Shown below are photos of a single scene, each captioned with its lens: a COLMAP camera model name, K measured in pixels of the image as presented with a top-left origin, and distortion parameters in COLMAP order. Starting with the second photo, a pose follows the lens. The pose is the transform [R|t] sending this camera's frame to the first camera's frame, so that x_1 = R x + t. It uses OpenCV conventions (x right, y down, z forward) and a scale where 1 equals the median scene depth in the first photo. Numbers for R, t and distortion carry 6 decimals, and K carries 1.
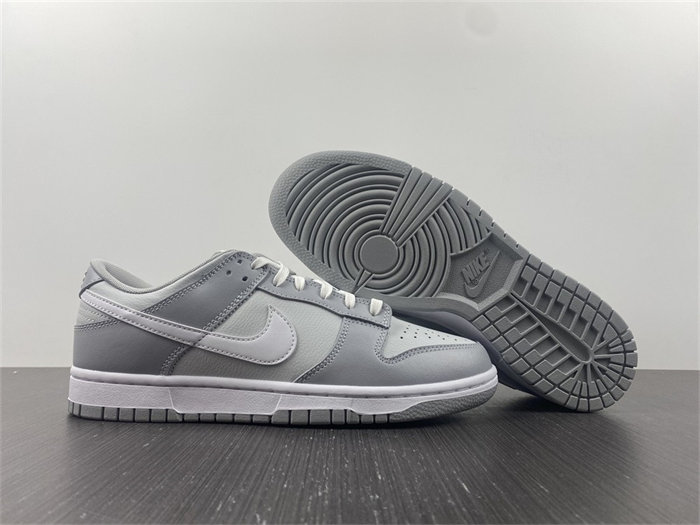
lens RADIAL K [[570.0, 0, 350.0], [0, 570.0, 262.5], [0, 0, 1]] dist [0.000205, -0.003616]
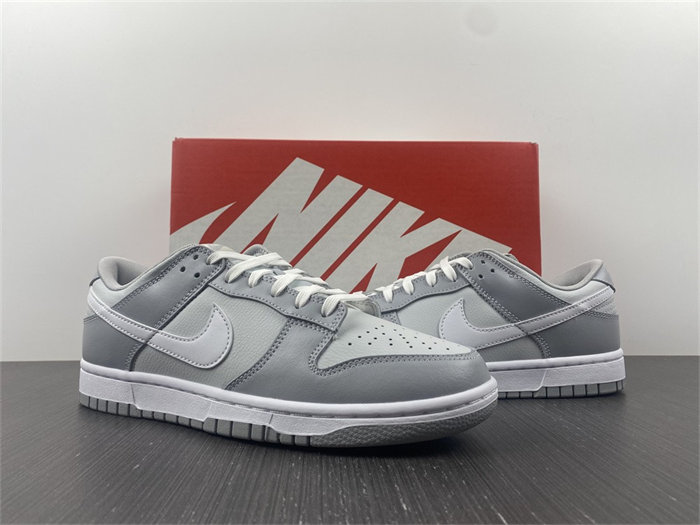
lens RADIAL K [[570.0, 0, 350.0], [0, 570.0, 262.5], [0, 0, 1]] dist [0.000205, -0.003616]
pose [[0.896400, -0.015572, -0.442972, 0.482714], [0.039126, 0.998261, 0.044084, -0.025150], [0.441515, -0.056849, 0.895451, 0.274007]]
